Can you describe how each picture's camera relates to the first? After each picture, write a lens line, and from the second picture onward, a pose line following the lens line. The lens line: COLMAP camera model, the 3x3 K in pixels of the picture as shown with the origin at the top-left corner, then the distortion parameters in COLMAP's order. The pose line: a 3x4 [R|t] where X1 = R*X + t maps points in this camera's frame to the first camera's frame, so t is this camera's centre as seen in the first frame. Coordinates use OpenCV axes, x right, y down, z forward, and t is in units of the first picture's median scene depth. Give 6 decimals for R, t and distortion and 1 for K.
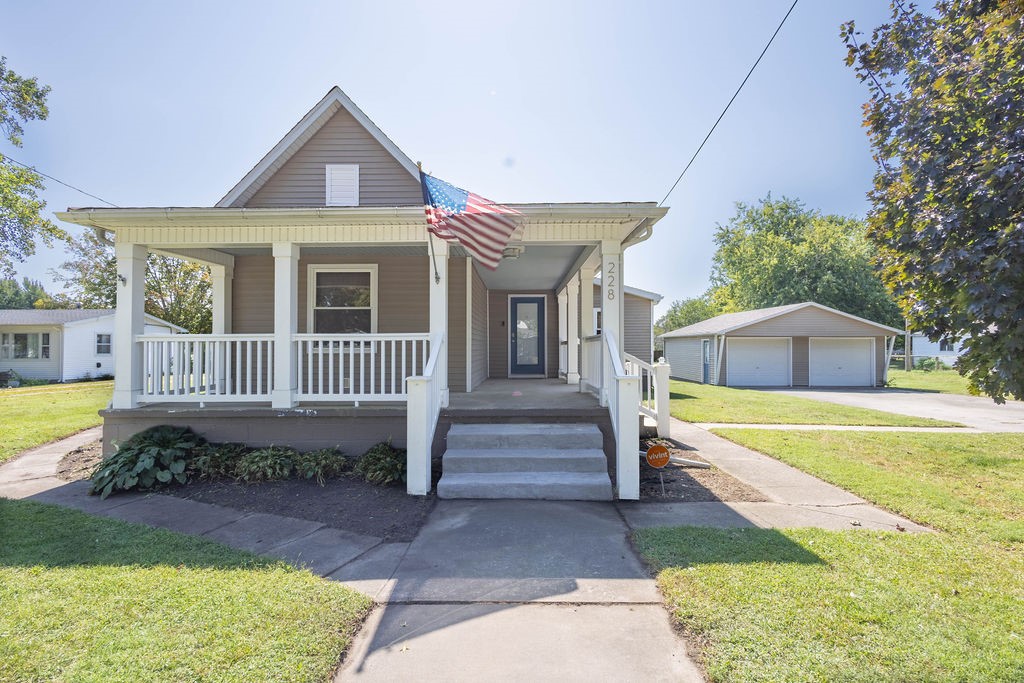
lens RADIAL K [[469.9, 0, 514.8], [0, 469.9, 342.5], [0, 0, 1]] dist [0.008728, -0.001665]
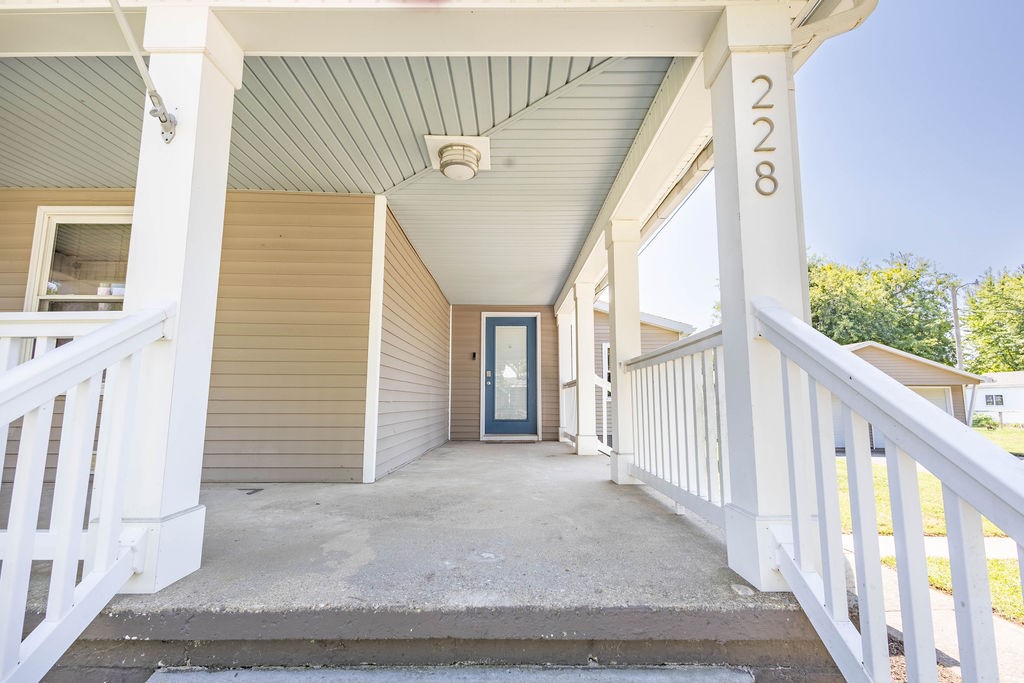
lens RADIAL K [[469.9, 0, 514.8], [0, 469.9, 342.5], [0, 0, 1]] dist [0.008728, -0.001665]
pose [[0.999875, 0.003690, 0.015348, 0.024416], [-0.001919, 0.993498, -0.113830, 0.016472], [-0.015669, 0.113786, 0.993382, 0.383406]]
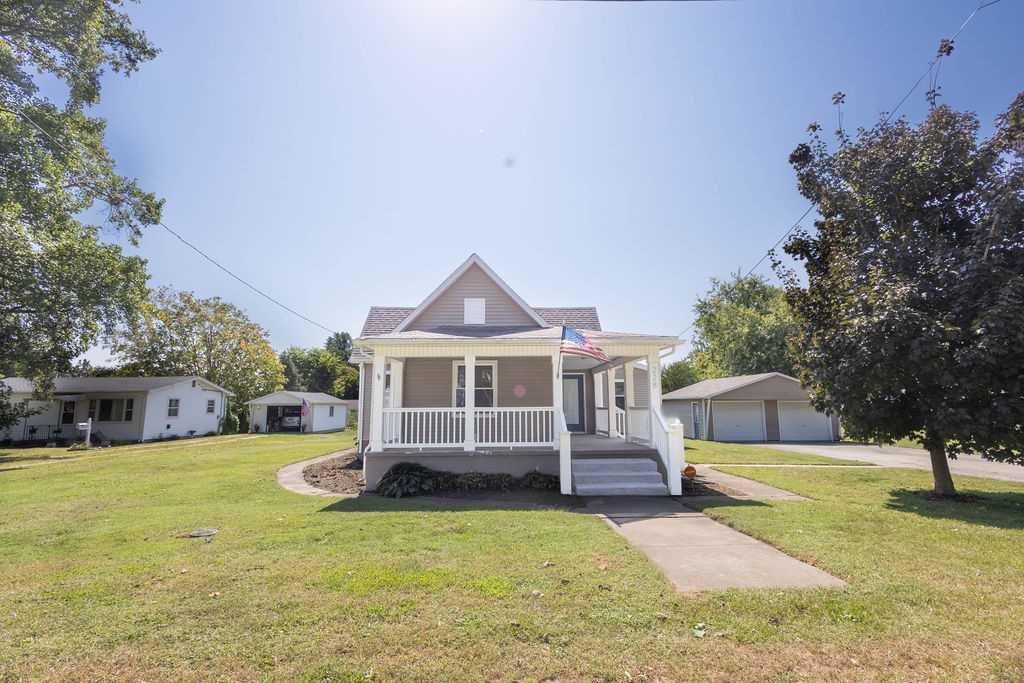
lens RADIAL K [[469.9, 0, 514.8], [0, 469.9, 342.5], [0, 0, 1]] dist [0.008728, -0.001665]
pose [[0.999250, 0.001173, 0.038698, -0.209720], [0.003581, 0.992456, -0.122548, -0.023509], [-0.038550, 0.122595, 0.991708, -0.409706]]
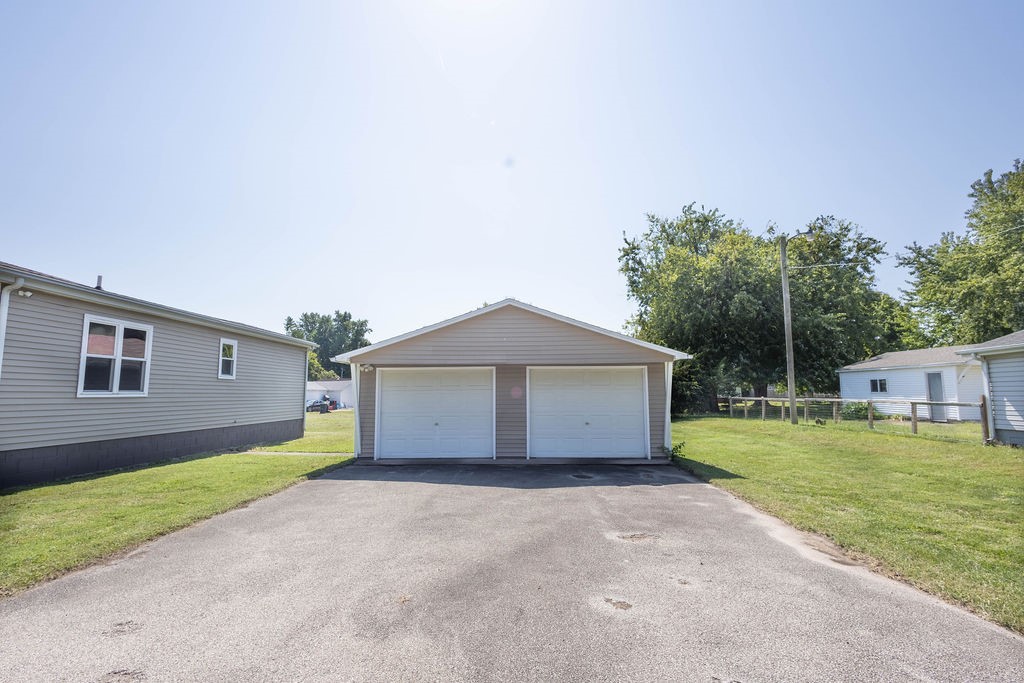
lens RADIAL K [[469.9, 0, 514.8], [0, 469.9, 342.5], [0, 0, 1]] dist [0.008728, -0.001665]
pose [[0.999921, -0.007449, -0.010087, 1.110265], [0.006486, 0.995705, -0.092359, 0.021744], [0.010731, 0.092286, 0.995675, 0.843265]]
